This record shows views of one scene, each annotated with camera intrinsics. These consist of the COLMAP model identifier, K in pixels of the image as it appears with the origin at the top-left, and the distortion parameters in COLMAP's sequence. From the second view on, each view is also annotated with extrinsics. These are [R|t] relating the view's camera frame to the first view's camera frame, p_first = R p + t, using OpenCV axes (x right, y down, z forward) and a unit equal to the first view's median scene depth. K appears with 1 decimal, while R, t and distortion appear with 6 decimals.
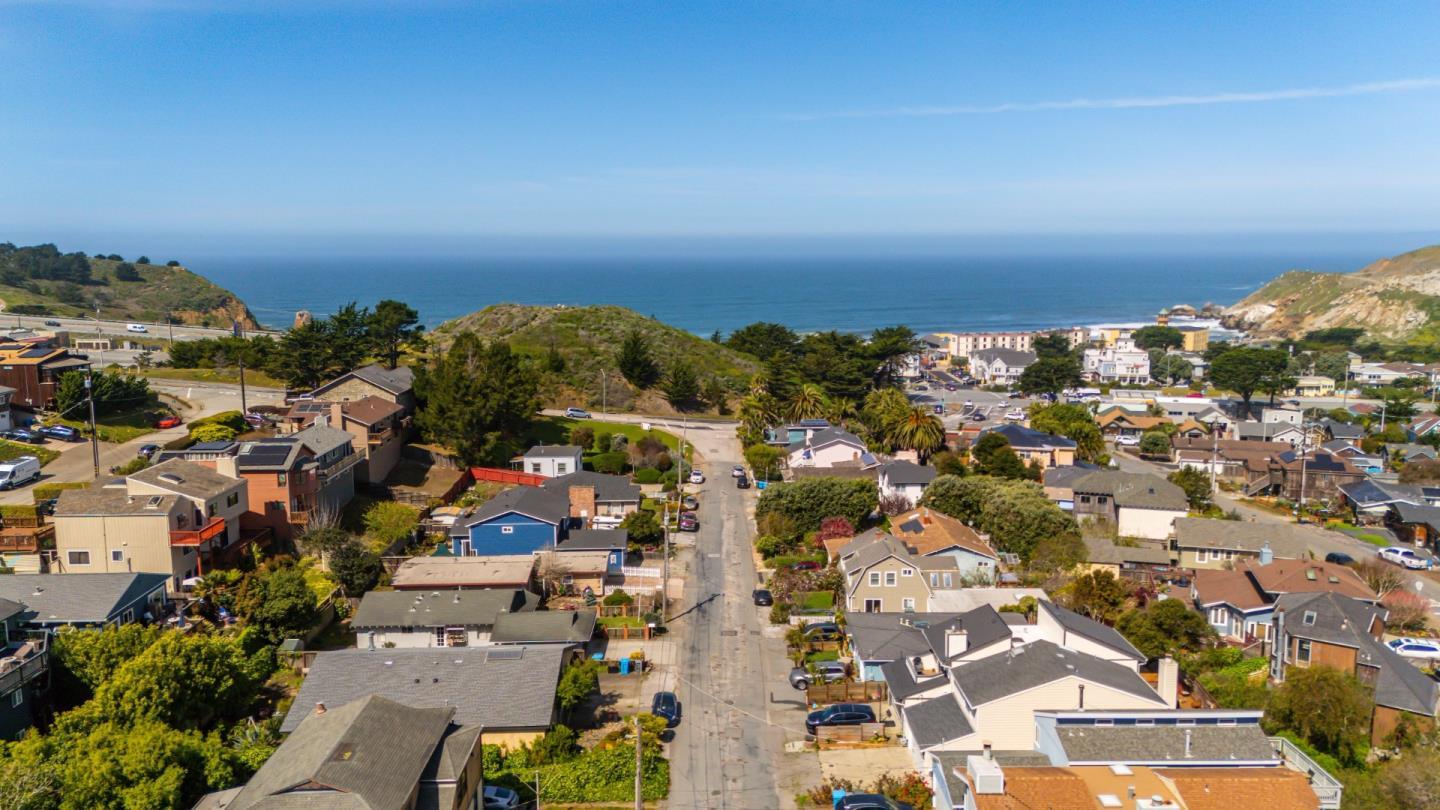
lens RADIAL K [[1057.1, 0, 717.7], [0, 1057.1, 407.6], [0, 0, 1]] dist [0.074197, -0.058284]
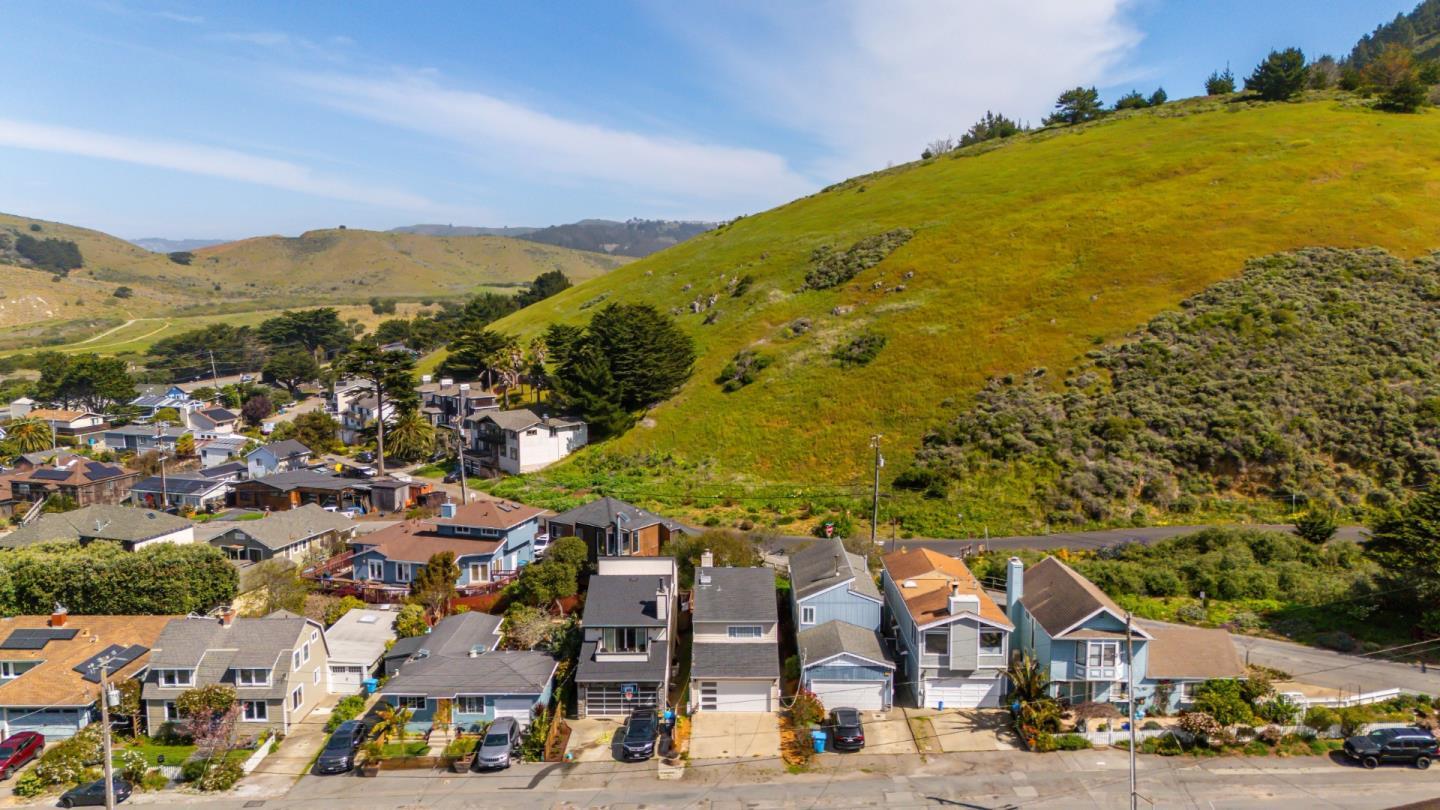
lens RADIAL K [[1057.1, 0, 725.5], [0, 1057.1, 394.3], [0, 0, 1]] dist [0.074197, -0.058284]
pose [[0.015716, -0.112051, 0.993578, -0.243643], [0.146395, 0.983250, 0.108571, -0.025099], [-0.989101, 0.143749, 0.031856, 0.278171]]
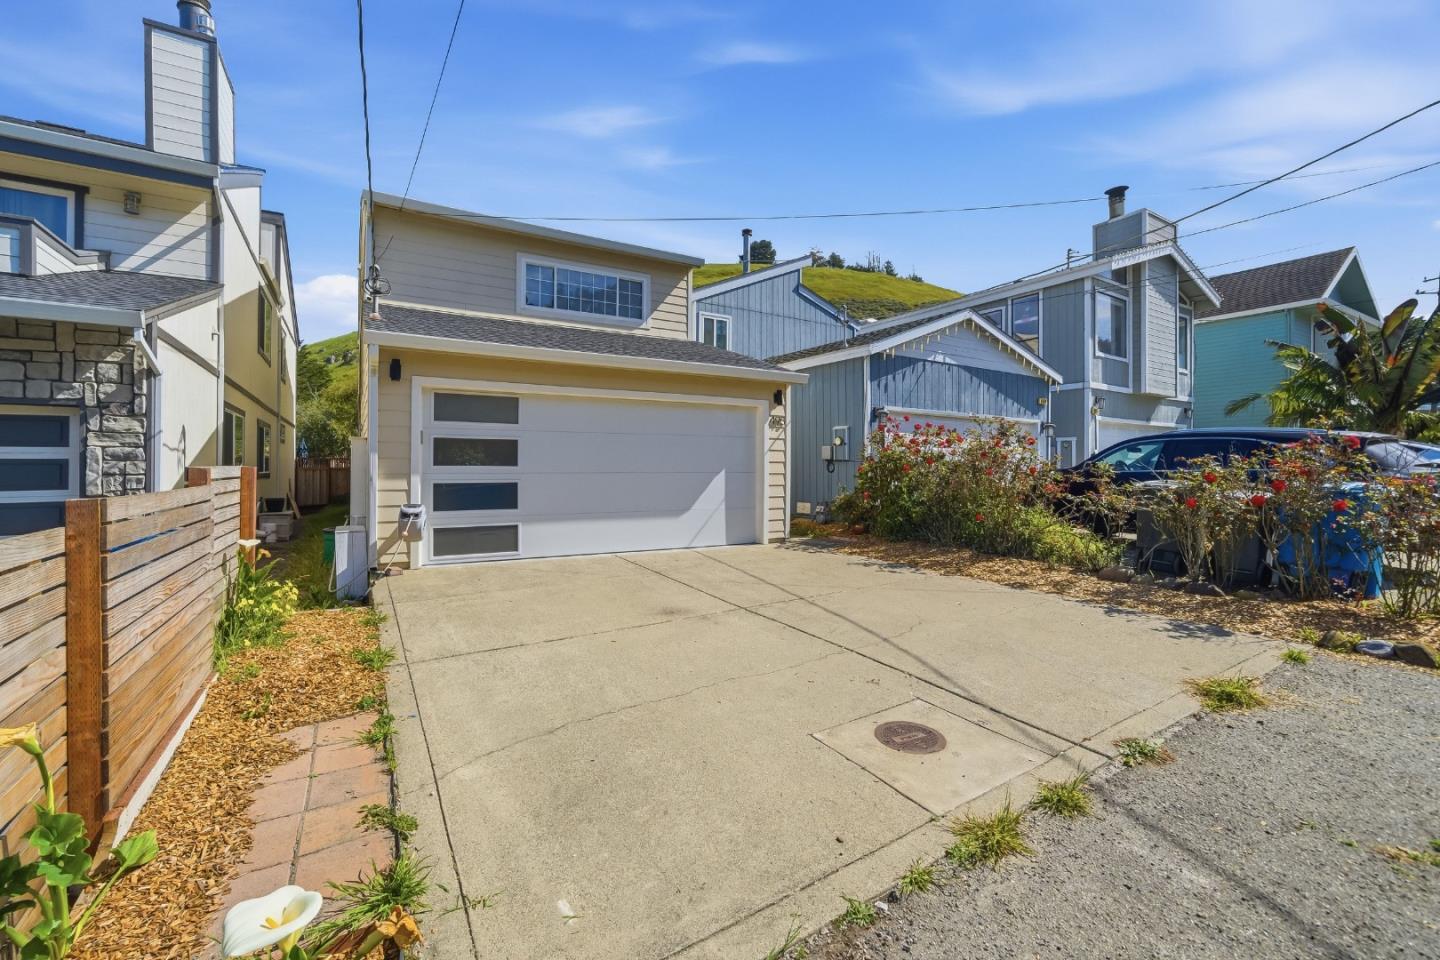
lens RADIAL K [[591.3, 0, 700.8], [0, 591.3, 469.3], [0, 0, 1]] dist [-0.005872, 0.000485]
pose [[-0.498729, 0.006059, 0.866737, 0.022928], [0.127256, 0.989651, 0.066306, 0.094090], [-0.857366, 0.143366, -0.494338, 0.310797]]
